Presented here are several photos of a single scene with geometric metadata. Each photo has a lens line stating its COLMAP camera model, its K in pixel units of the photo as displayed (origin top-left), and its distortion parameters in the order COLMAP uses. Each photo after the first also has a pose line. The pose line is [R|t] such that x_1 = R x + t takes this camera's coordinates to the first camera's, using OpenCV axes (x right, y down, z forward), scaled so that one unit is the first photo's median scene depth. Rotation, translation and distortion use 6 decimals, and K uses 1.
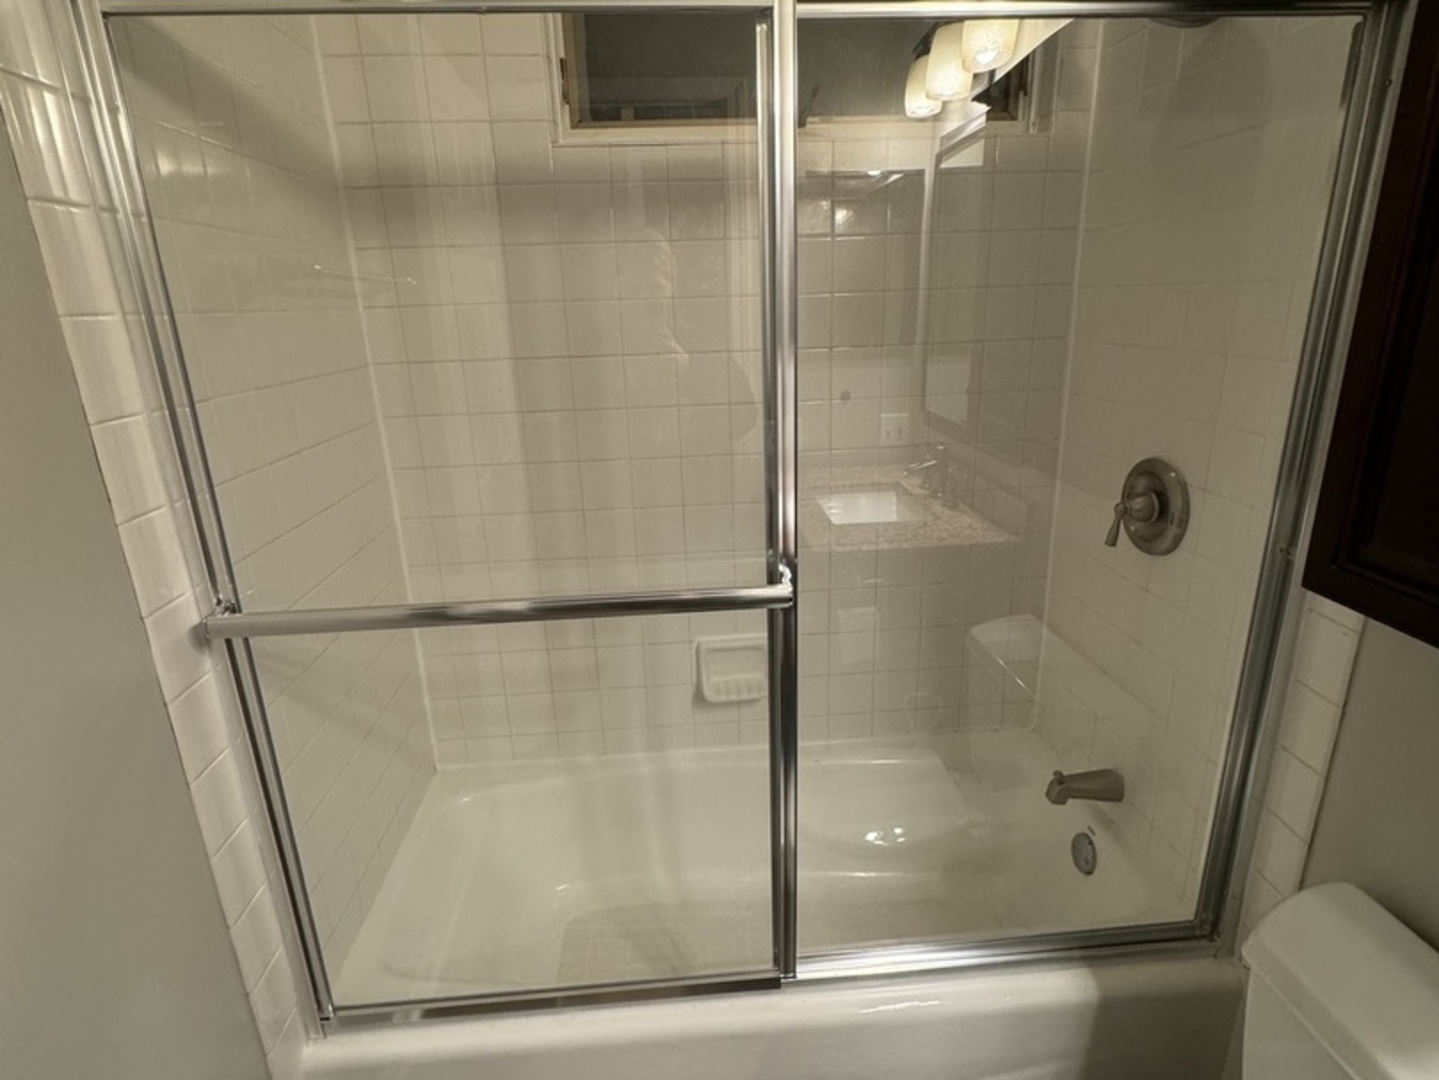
lens RADIAL K [[764.4, 0, 719.5], [0, 764.4, 540.0], [0, 0, 1]] dist [-0.003067, -0.000446]
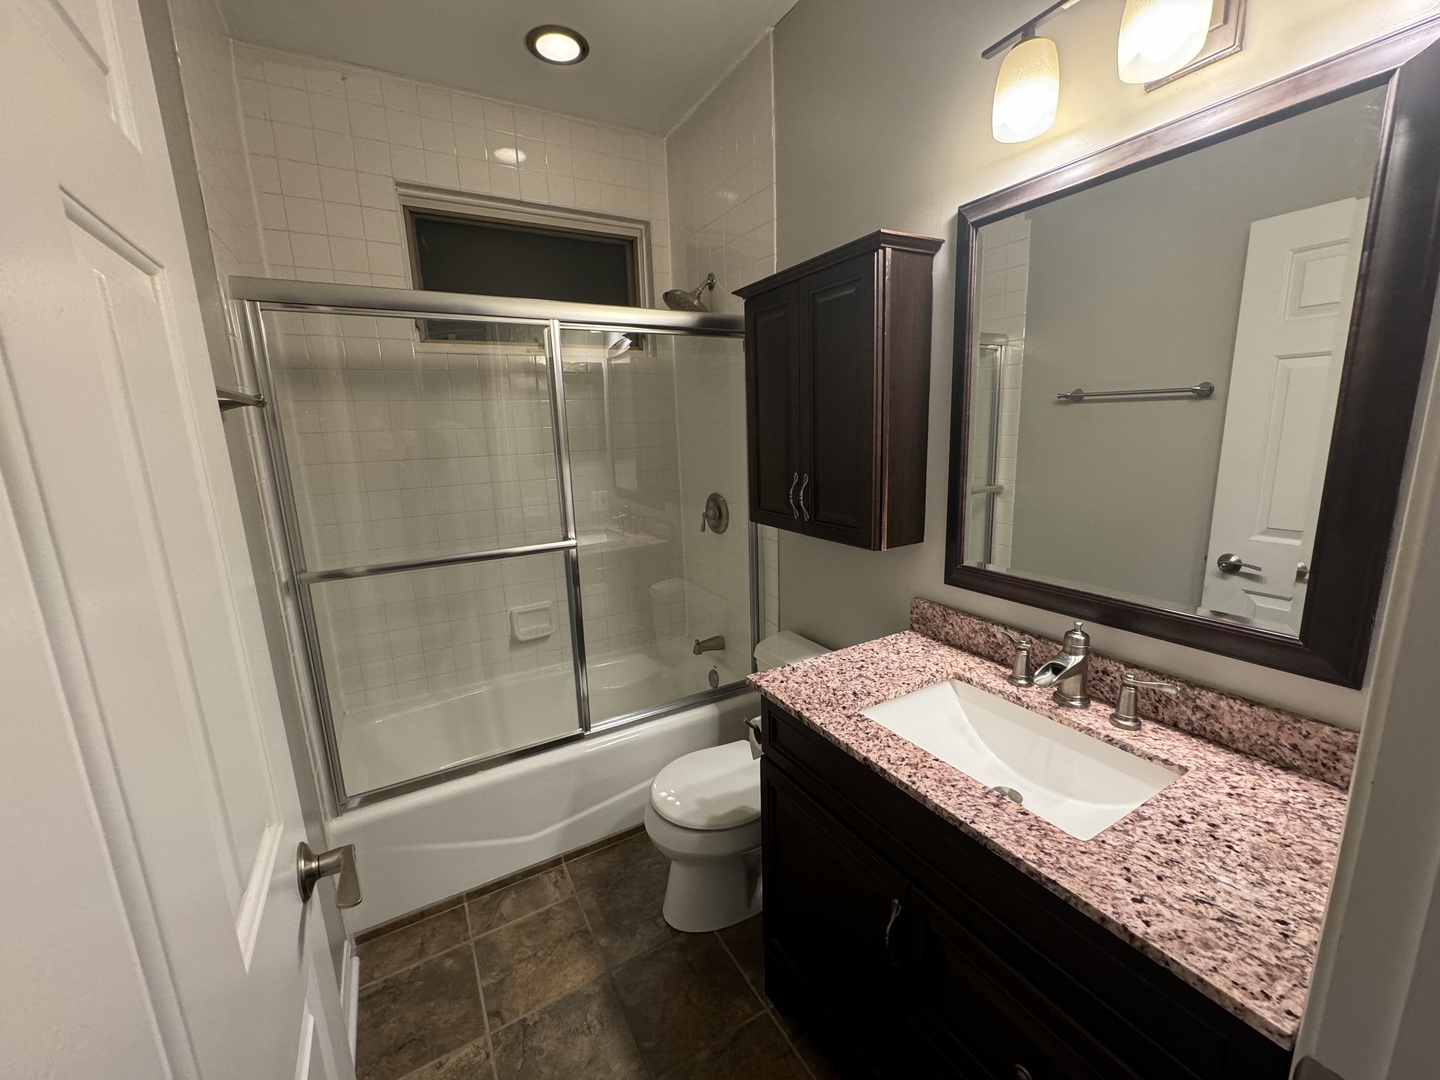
lens RADIAL K [[574.2, 0, 719.3], [0, 574.2, 537.8], [0, 0, 1]] dist [-0.001945, 0.000093]
pose [[0.900612, -0.079933, 0.427210, -0.152460], [0.132422, 0.986674, -0.094551, 0.158819], [-0.413959, 0.141725, 0.899195, -0.471094]]
